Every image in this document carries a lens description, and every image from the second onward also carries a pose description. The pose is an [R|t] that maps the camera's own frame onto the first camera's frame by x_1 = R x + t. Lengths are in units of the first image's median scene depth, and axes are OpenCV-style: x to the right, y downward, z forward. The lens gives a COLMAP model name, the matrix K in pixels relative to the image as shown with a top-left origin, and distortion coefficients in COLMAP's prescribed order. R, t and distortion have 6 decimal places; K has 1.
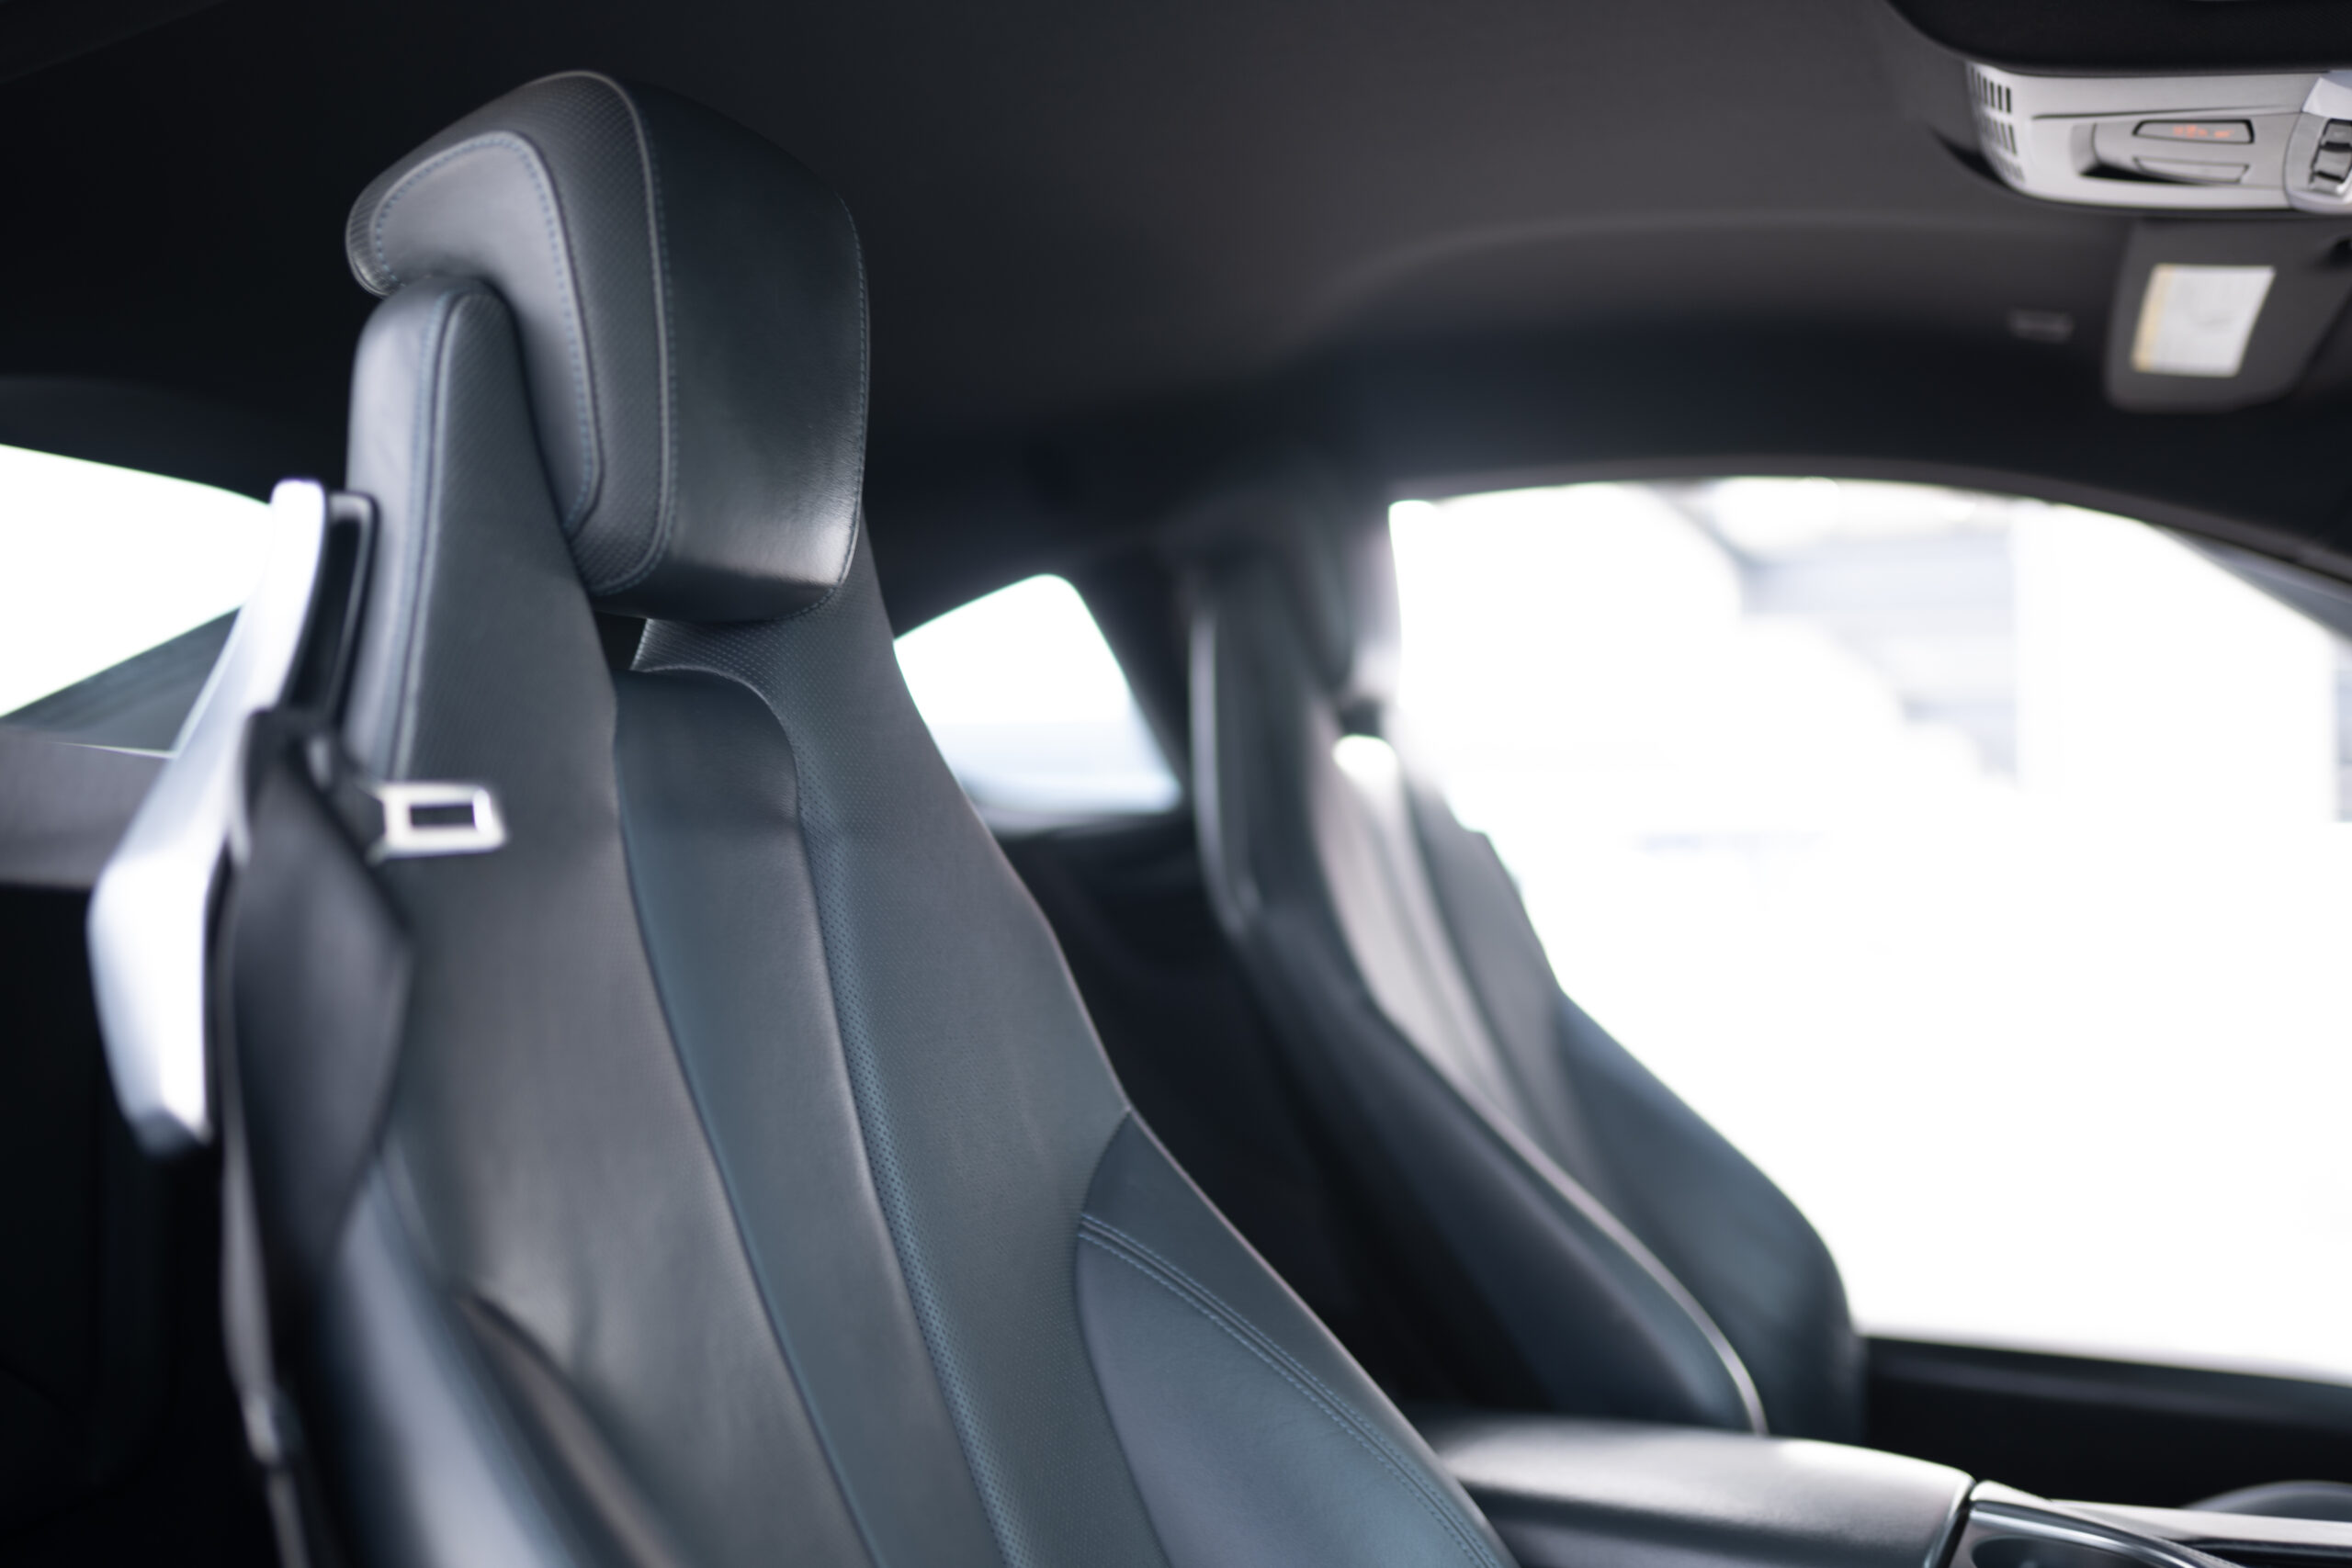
lens RADIAL K [[2230.6, 0, 1227.2], [0, 2230.6, 779.3], [0, 0, 1]] dist [-0.014379, -0.004184]
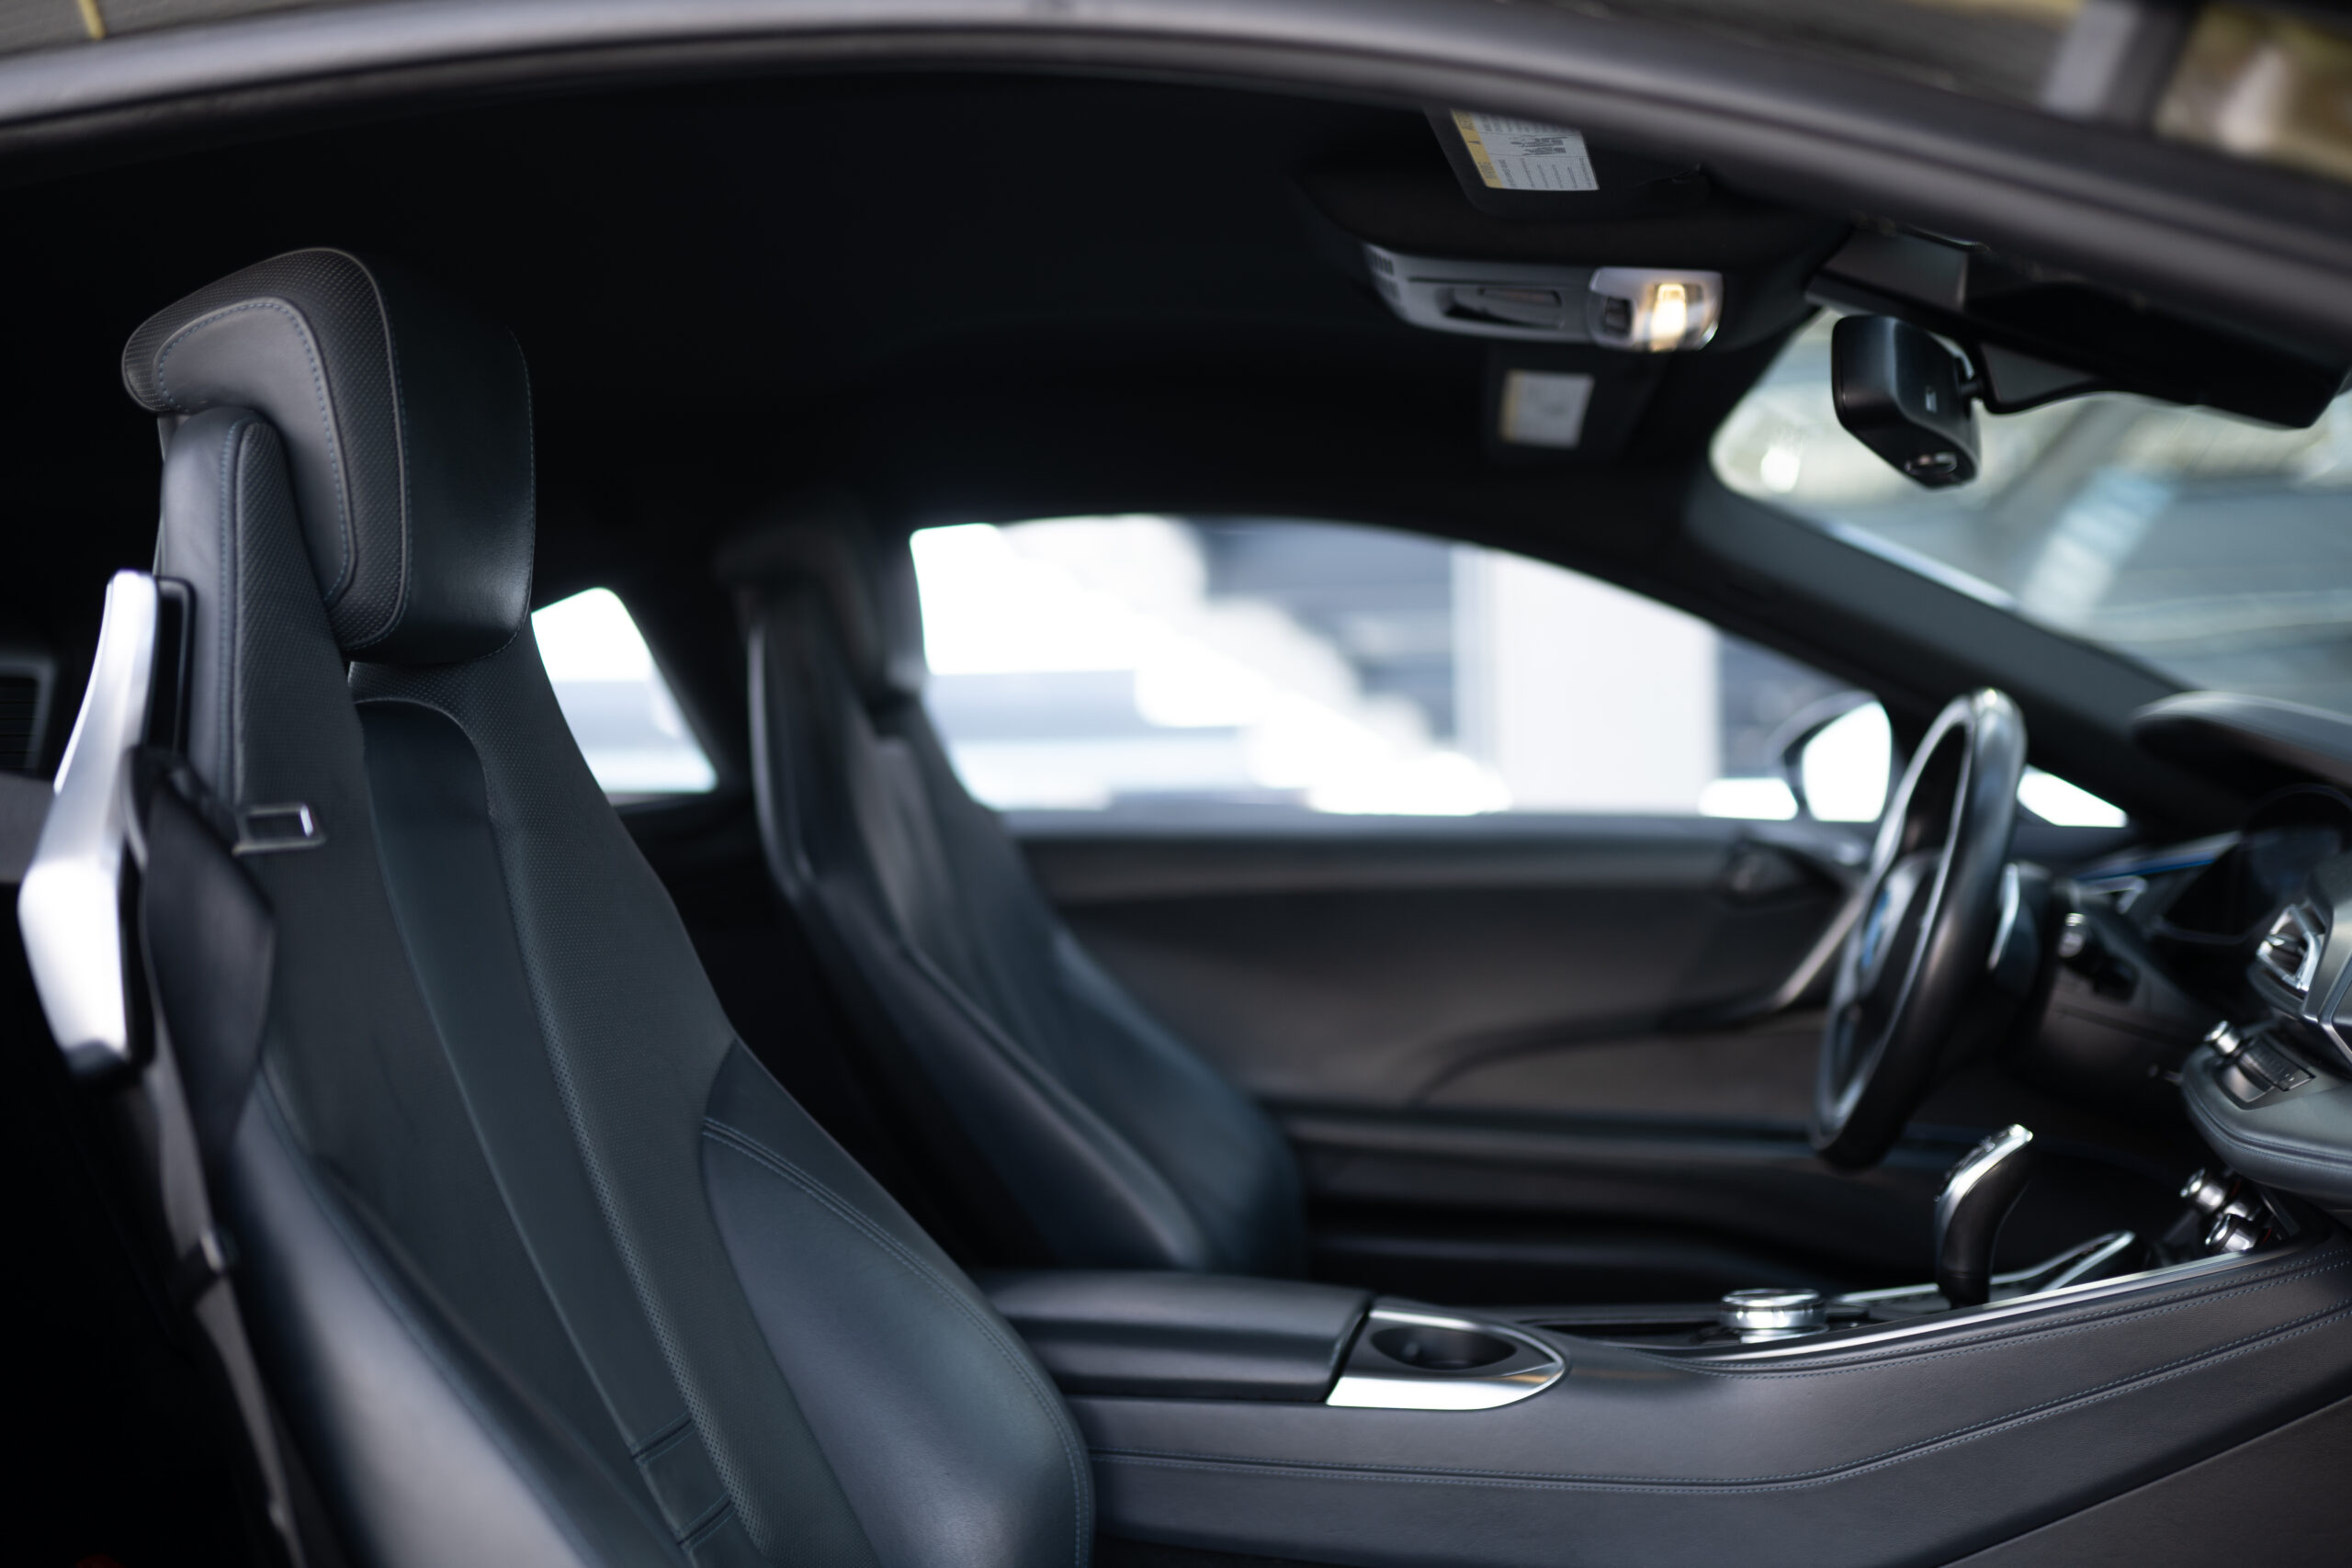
lens RADIAL K [[2230.6, 0, 1227.2], [0, 2230.6, 779.3], [0, 0, 1]] dist [-0.014379, -0.004184]
pose [[0.972117, -0.011079, 0.234234, -0.088258], [0.007407, 0.999836, 0.016551, -0.025065], [-0.234379, -0.014355, 0.972039, -0.401659]]
